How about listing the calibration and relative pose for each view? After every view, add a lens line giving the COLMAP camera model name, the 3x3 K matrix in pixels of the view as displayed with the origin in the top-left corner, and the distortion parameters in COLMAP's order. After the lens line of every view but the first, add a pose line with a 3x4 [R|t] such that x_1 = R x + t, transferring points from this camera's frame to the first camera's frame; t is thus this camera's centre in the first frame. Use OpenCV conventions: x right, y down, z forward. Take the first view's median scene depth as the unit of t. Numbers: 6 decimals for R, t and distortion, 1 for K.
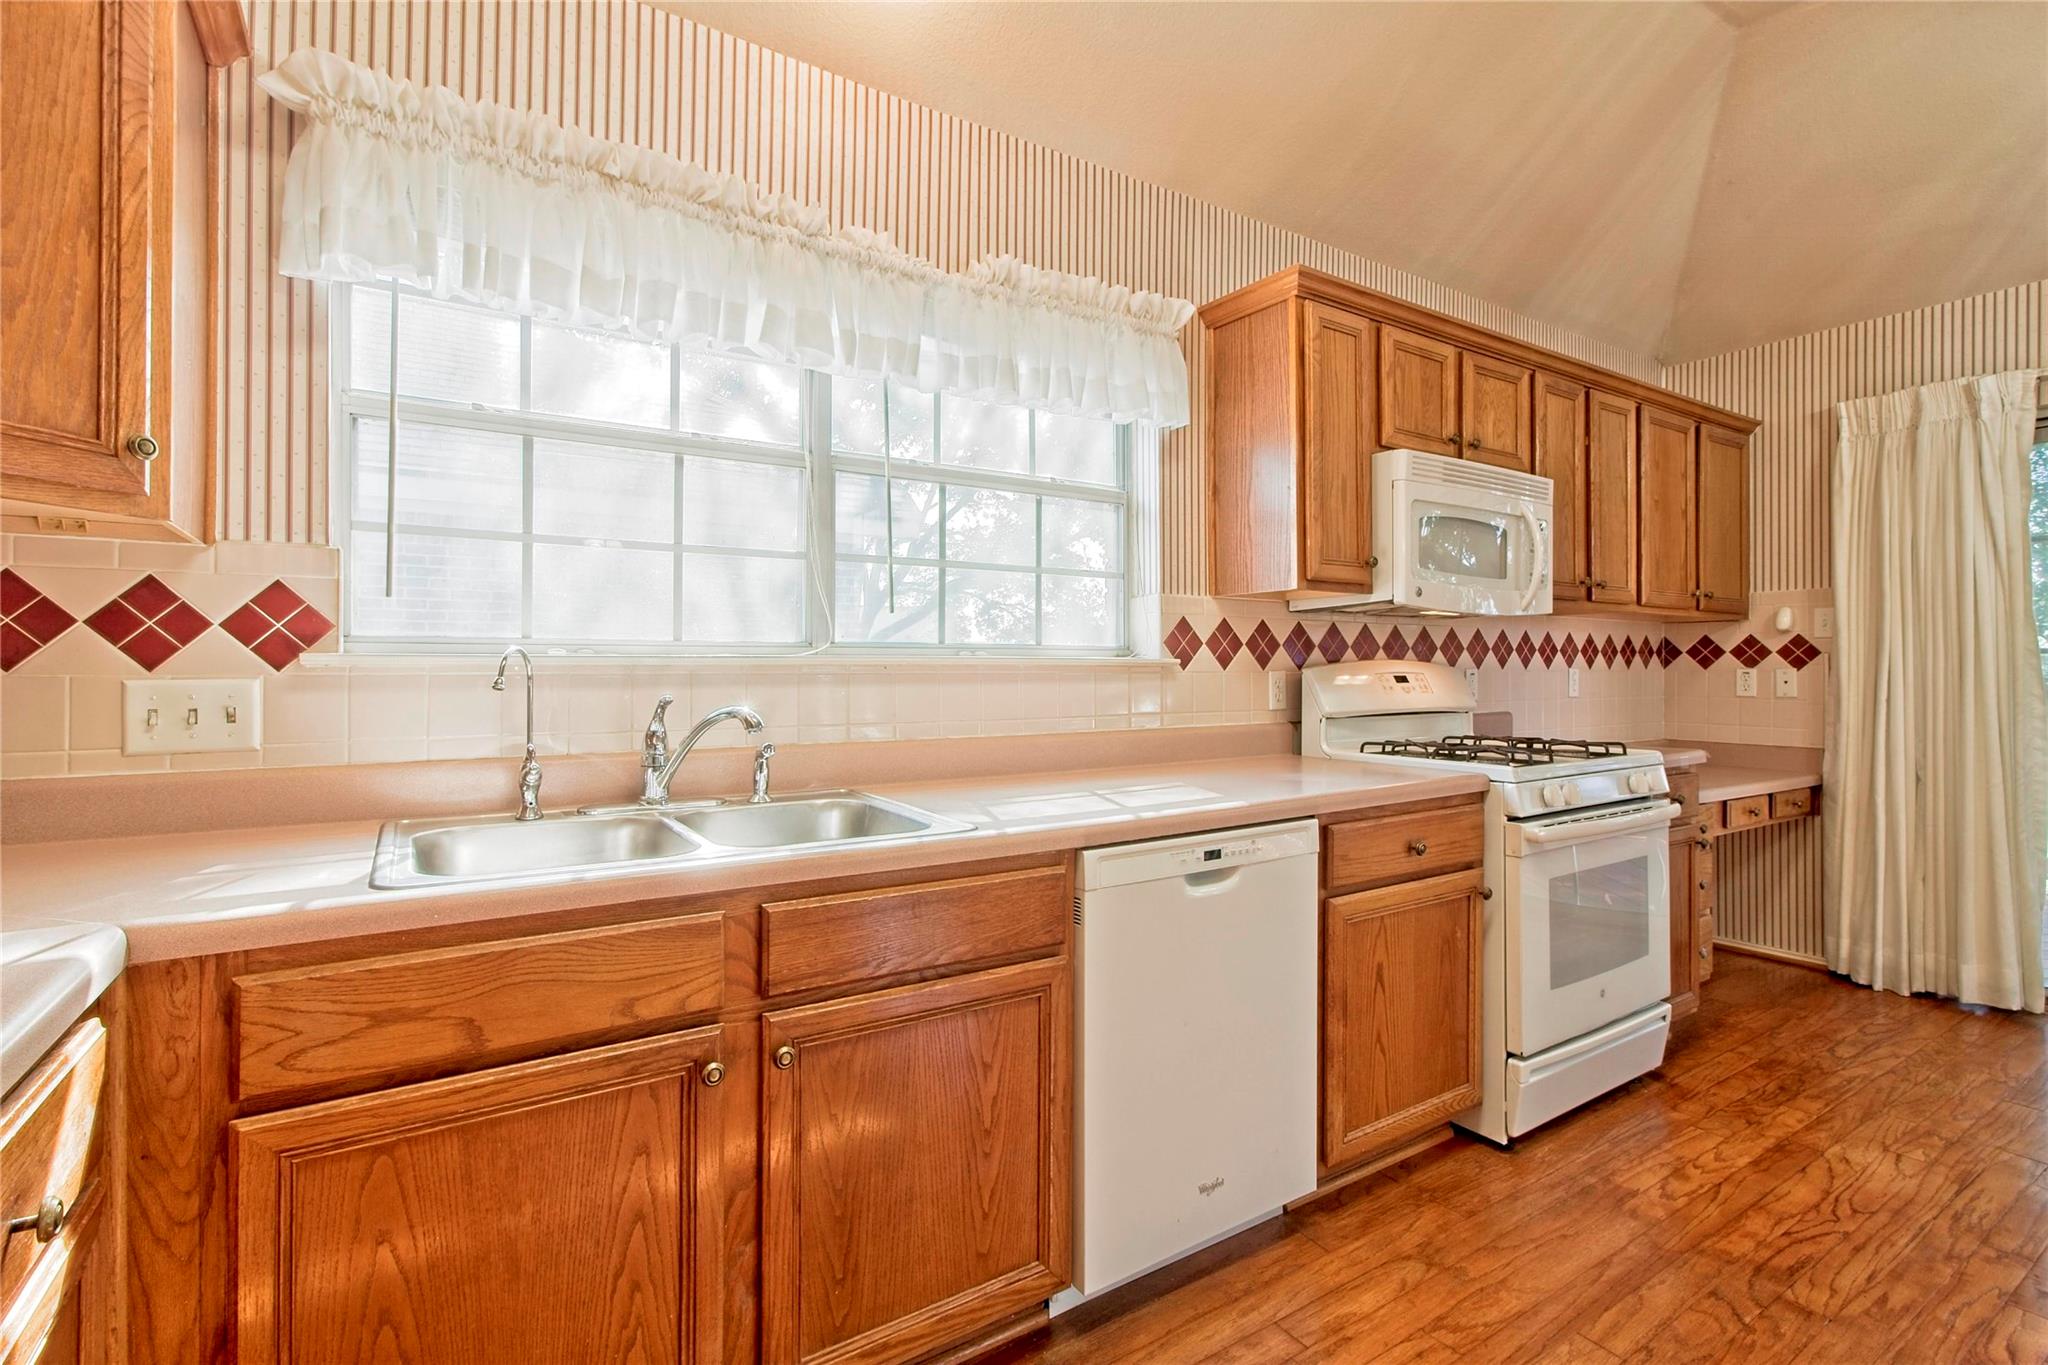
lens RADIAL K [[944.6, 0, 1021.4], [0, 944.6, 664.2], [0, 0, 1]] dist [-0.008887, 0.005974]
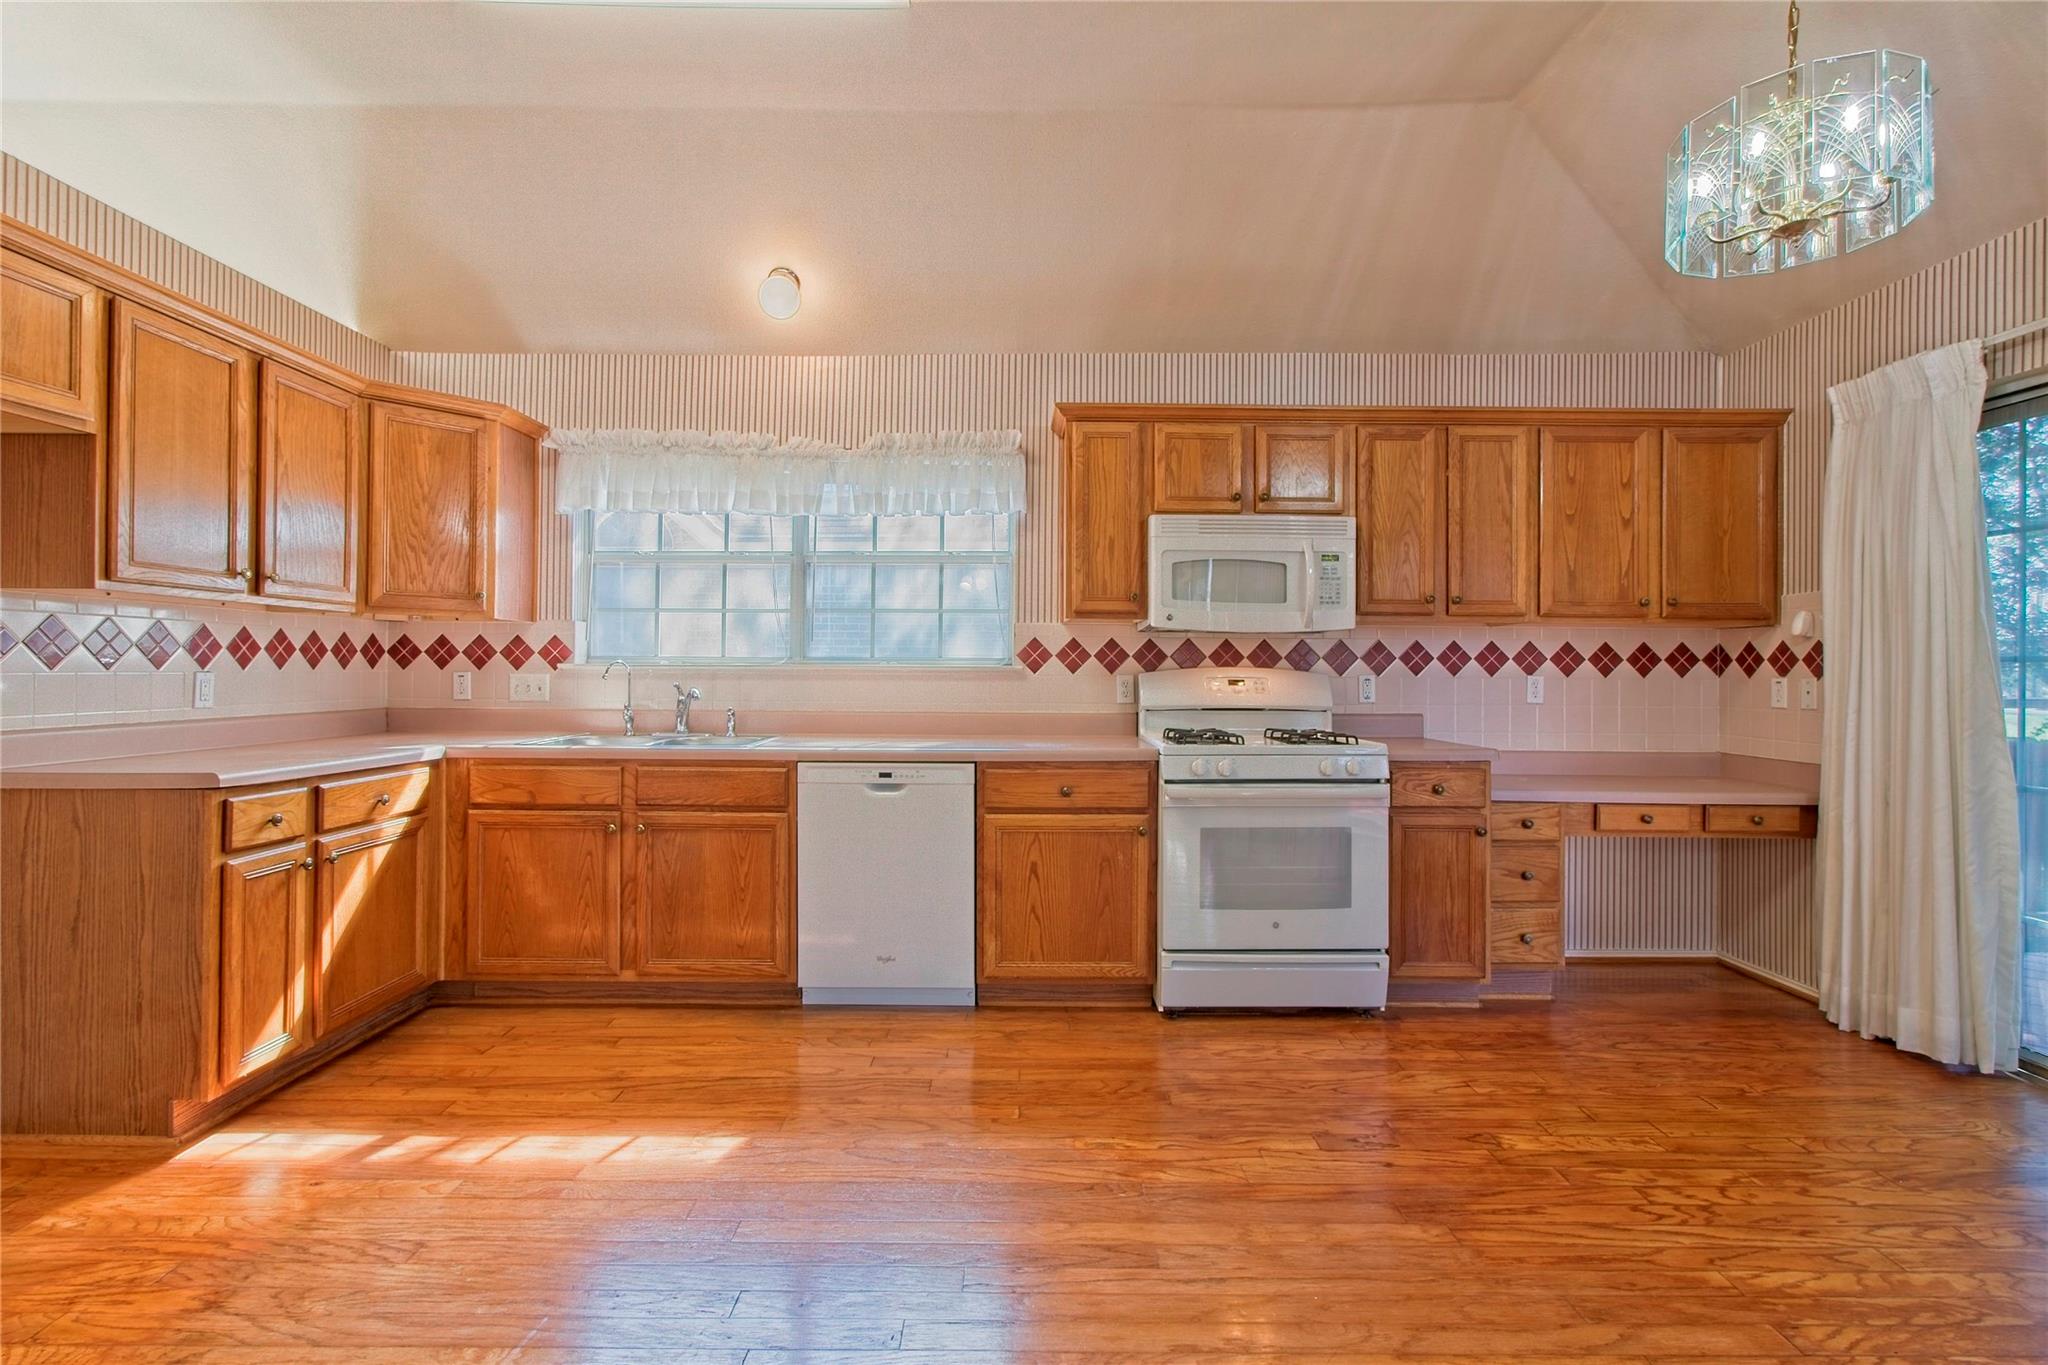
lens RADIAL K [[944.6, 0, 1016.3], [0, 944.6, 666.5], [0, 0, 1]] dist [-0.008887, 0.005974]
pose [[0.839629, 0.001236, -0.543160, 0.974769], [-0.003652, 0.999988, -0.003369, -0.000437], [0.543149, 0.004812, 0.839623, -0.270862]]
